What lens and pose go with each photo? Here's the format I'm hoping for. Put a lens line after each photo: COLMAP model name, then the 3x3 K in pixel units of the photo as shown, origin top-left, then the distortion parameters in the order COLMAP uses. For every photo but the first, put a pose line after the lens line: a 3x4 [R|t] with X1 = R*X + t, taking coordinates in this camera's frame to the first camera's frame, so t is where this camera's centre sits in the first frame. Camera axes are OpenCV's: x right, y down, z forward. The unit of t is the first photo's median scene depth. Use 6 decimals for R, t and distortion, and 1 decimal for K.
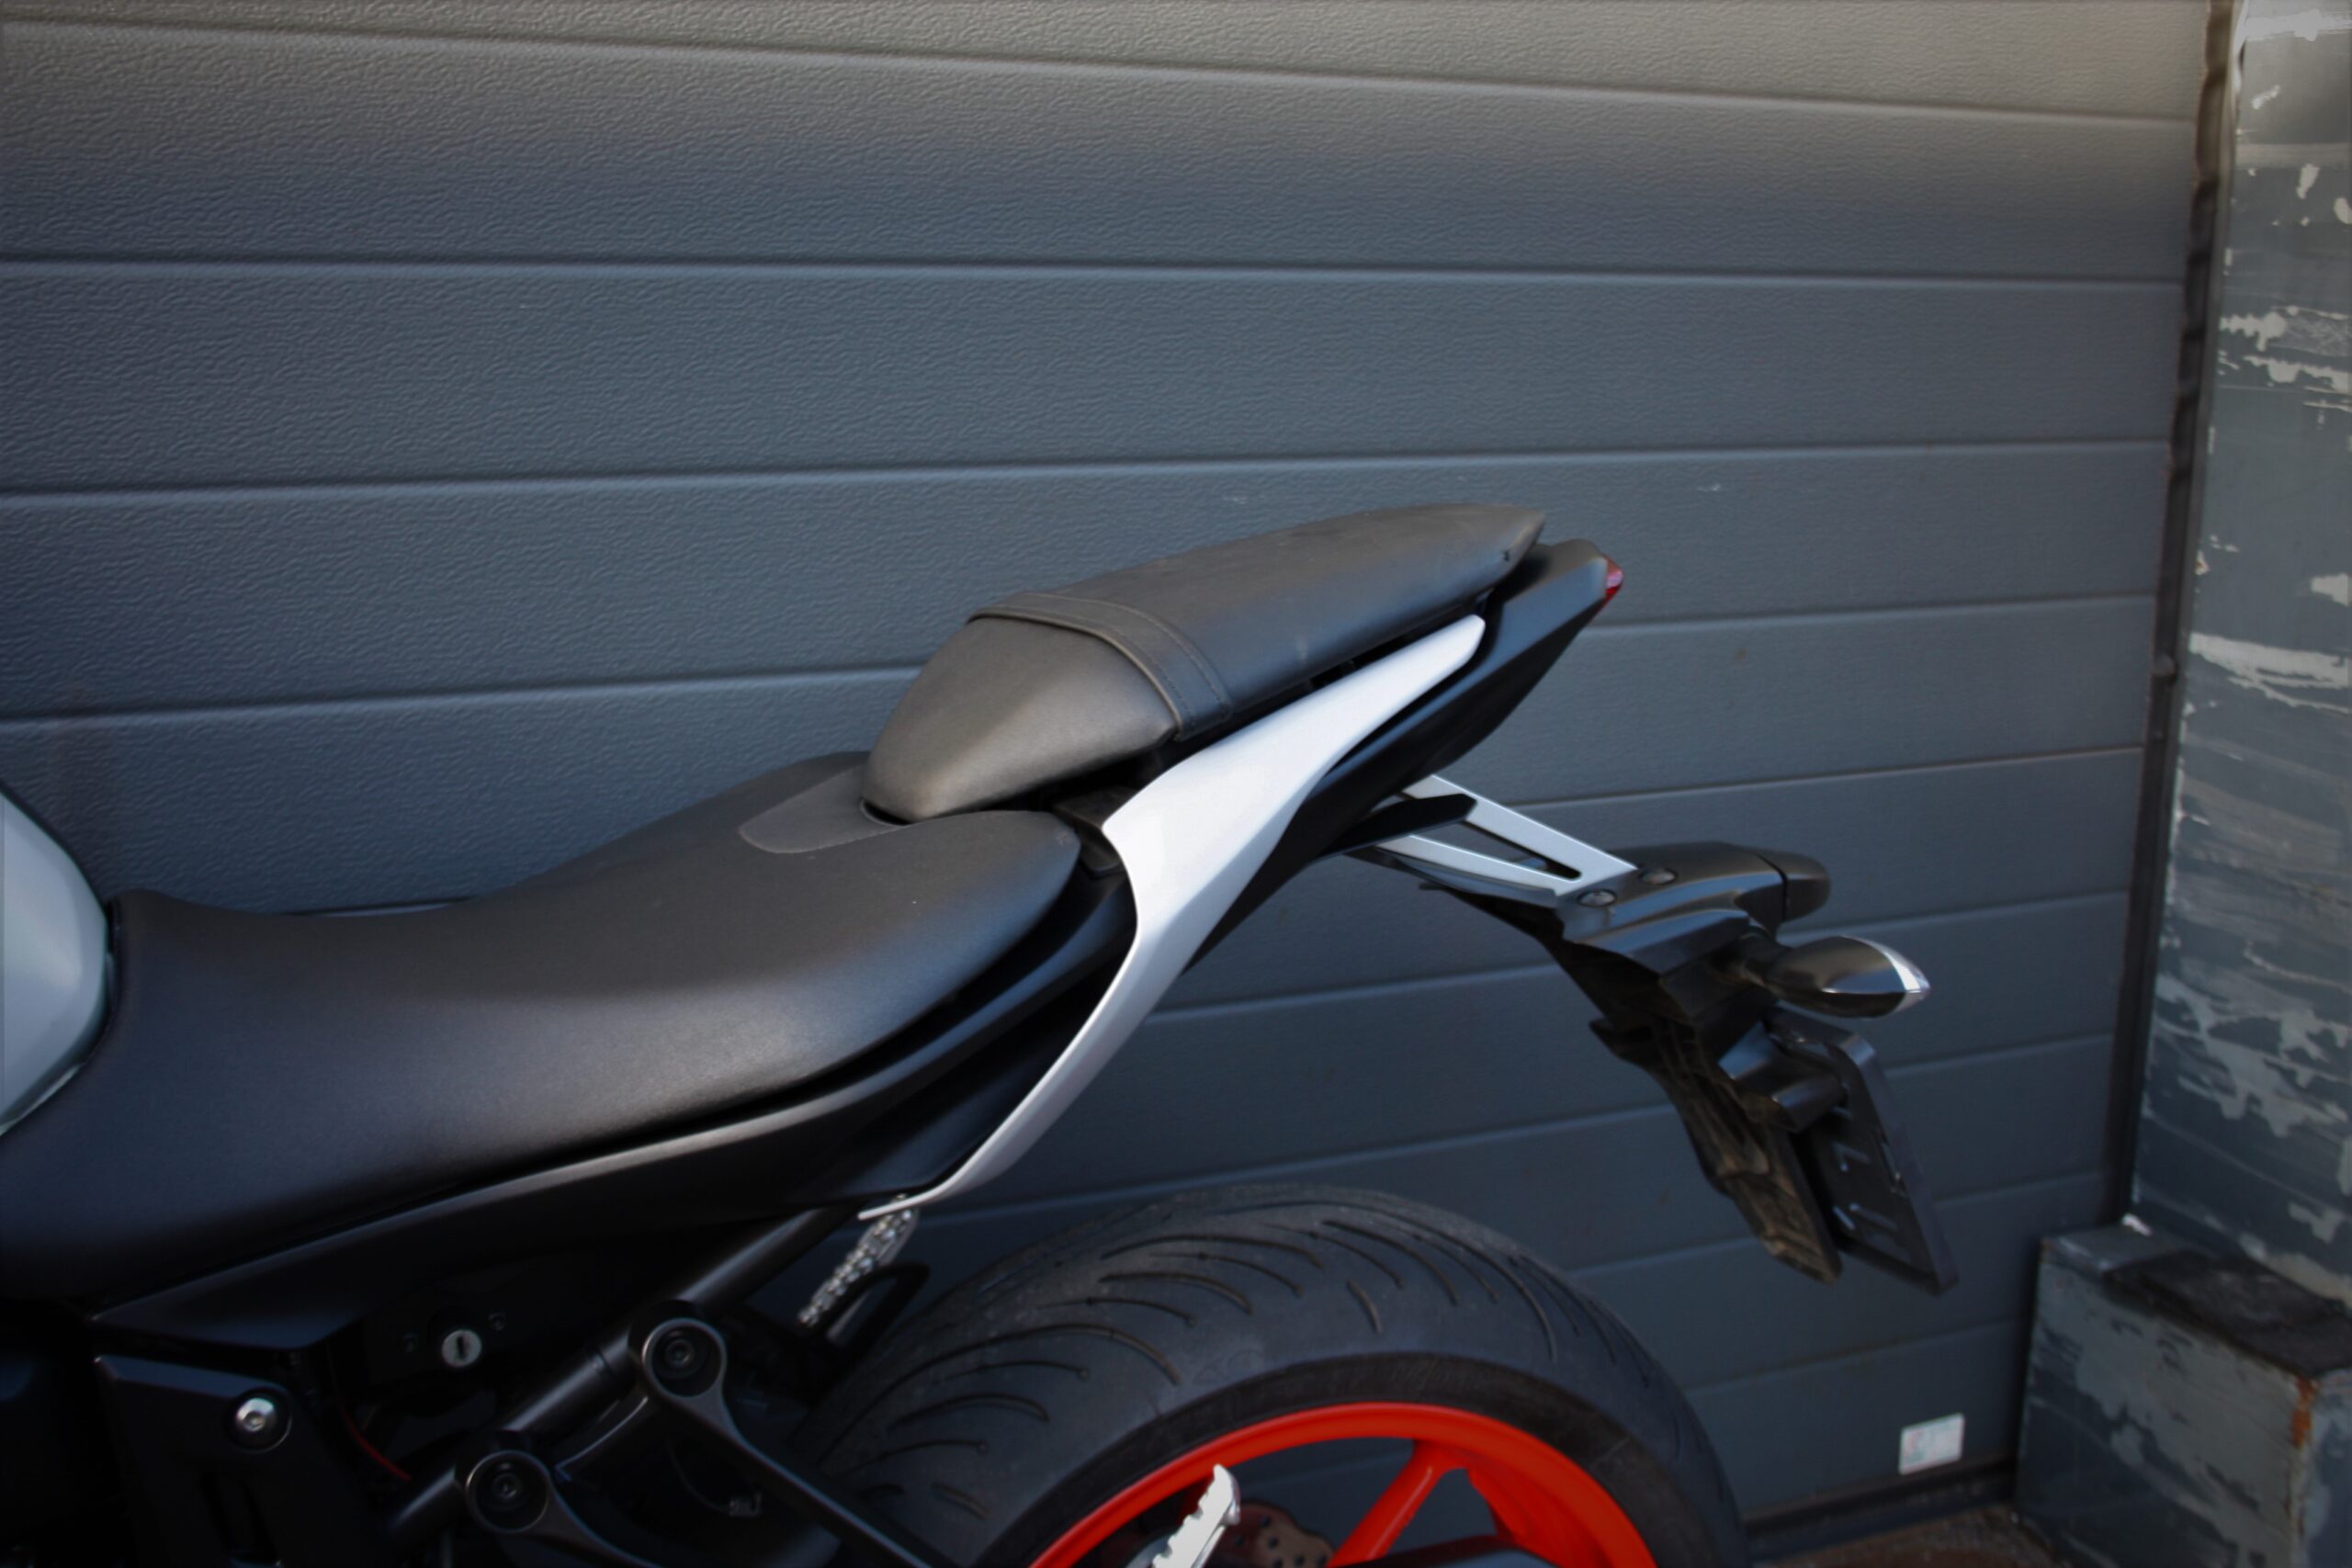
lens RADIAL K [[2480.3, 0, 1180.7], [0, 2480.3, 781.9], [0, 0, 1]] dist [-0.056218, 0.000000]
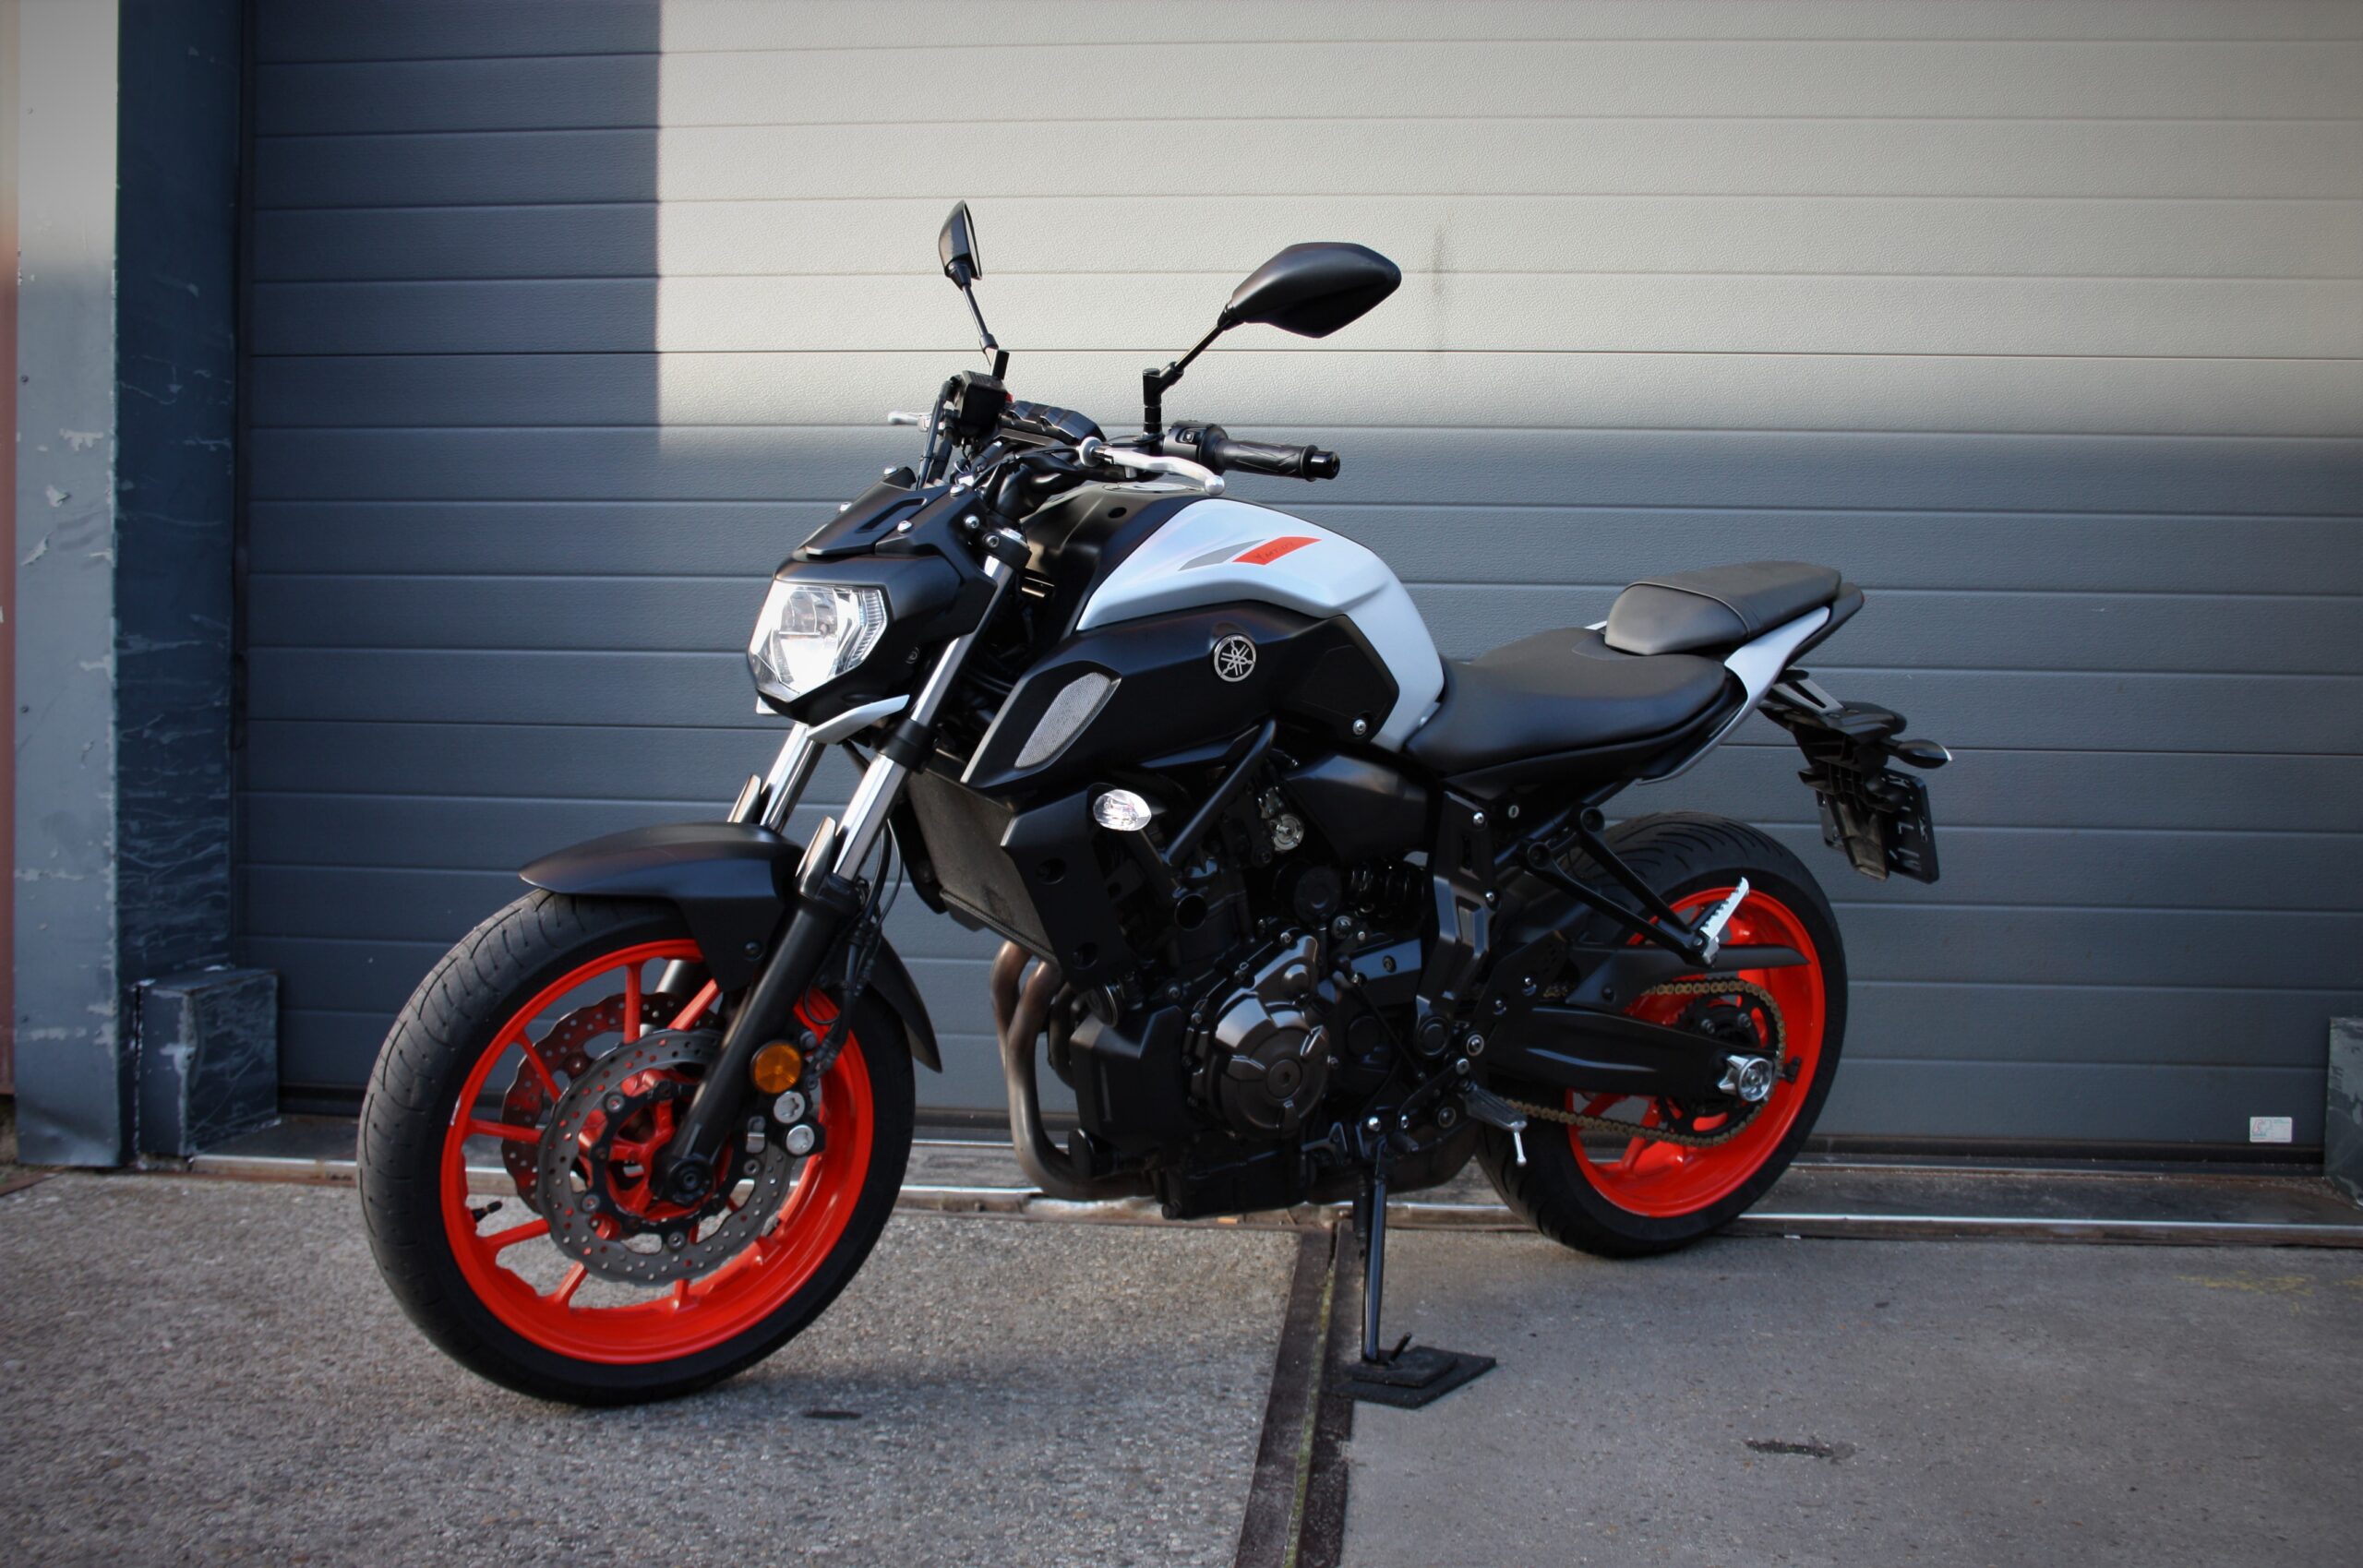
lens RADIAL K [[2285.0, 0, 1180.0], [0, 2285.0, 787.2], [0, 0, 1]] dist [-0.063306, 0.000000]
pose [[0.866529, 0.012007, -0.498983, 0.487557], [-0.109758, 0.979824, -0.167028, 0.436945], [0.486910, 0.199502, 0.850363, -1.012523]]
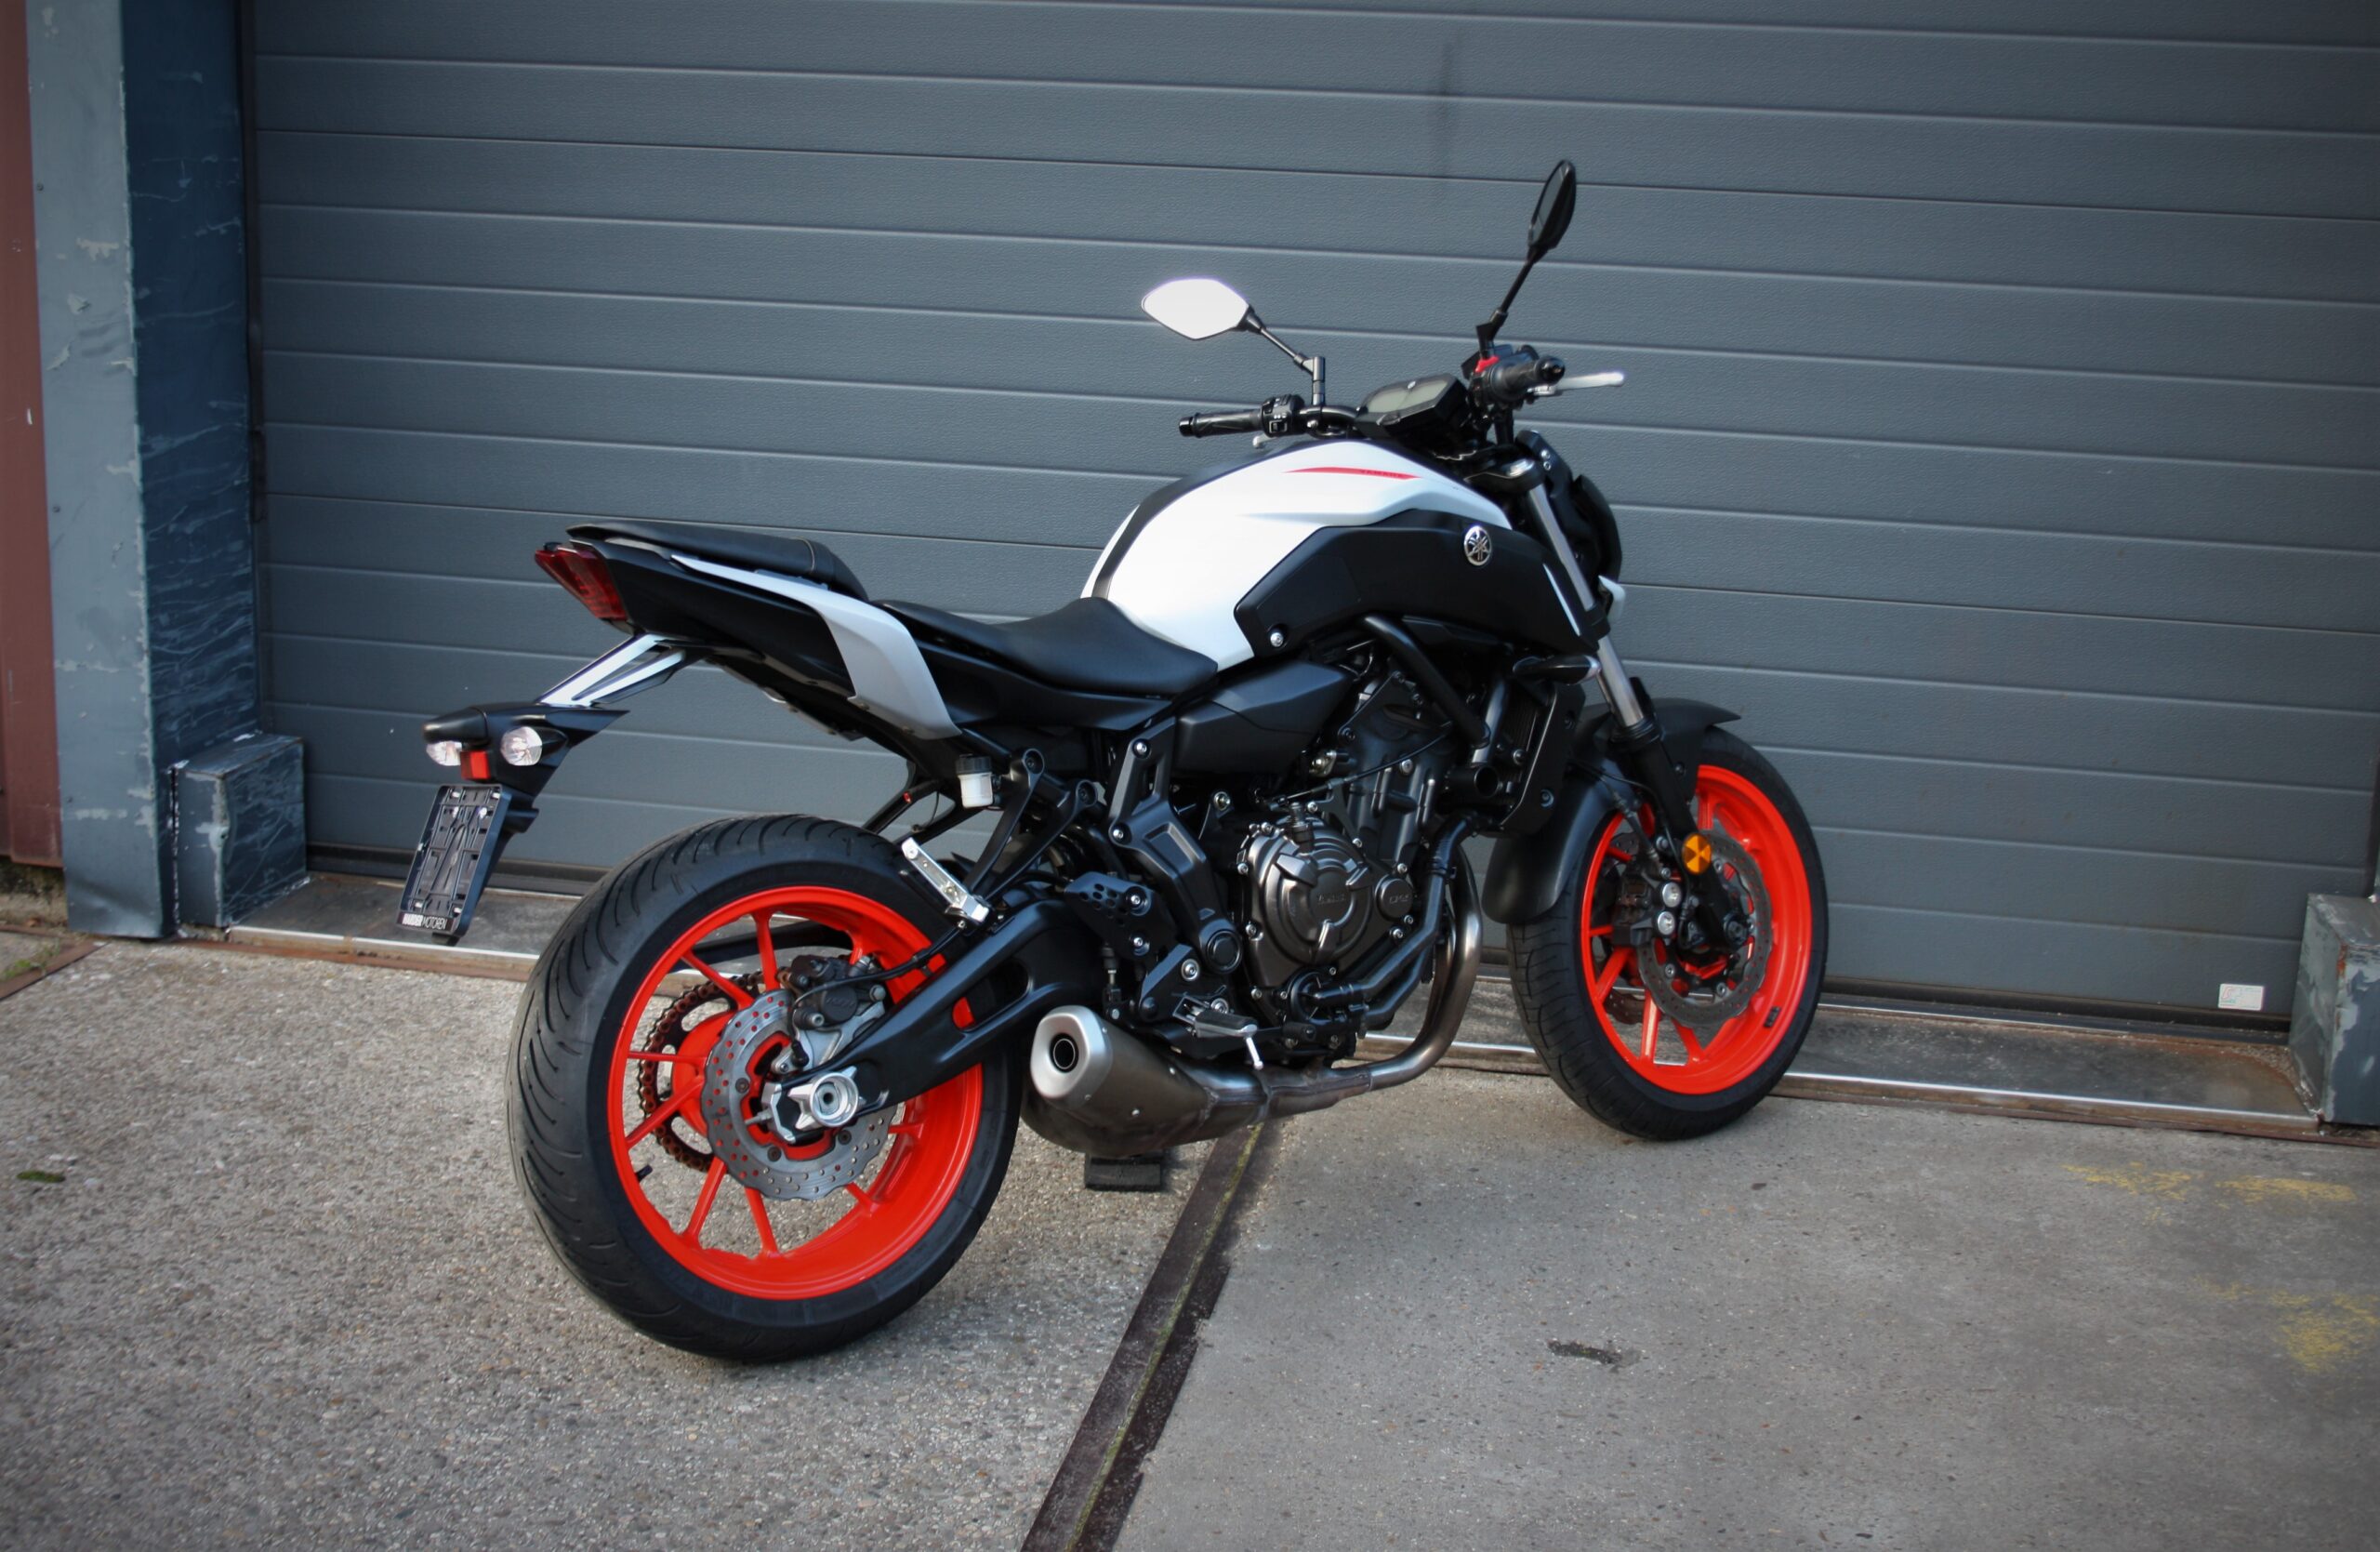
lens RADIAL K [[2836.2, 0, 1145.2], [0, 2836.2, 729.7], [0, 0, 1]] dist [-0.042486, 0.000000]
pose [[0.817606, 0.136909, -0.559264, 0.886979], [-0.146982, 0.988766, 0.027173, 0.148978], [0.556701, 0.059985, 0.828544, -1.392693]]
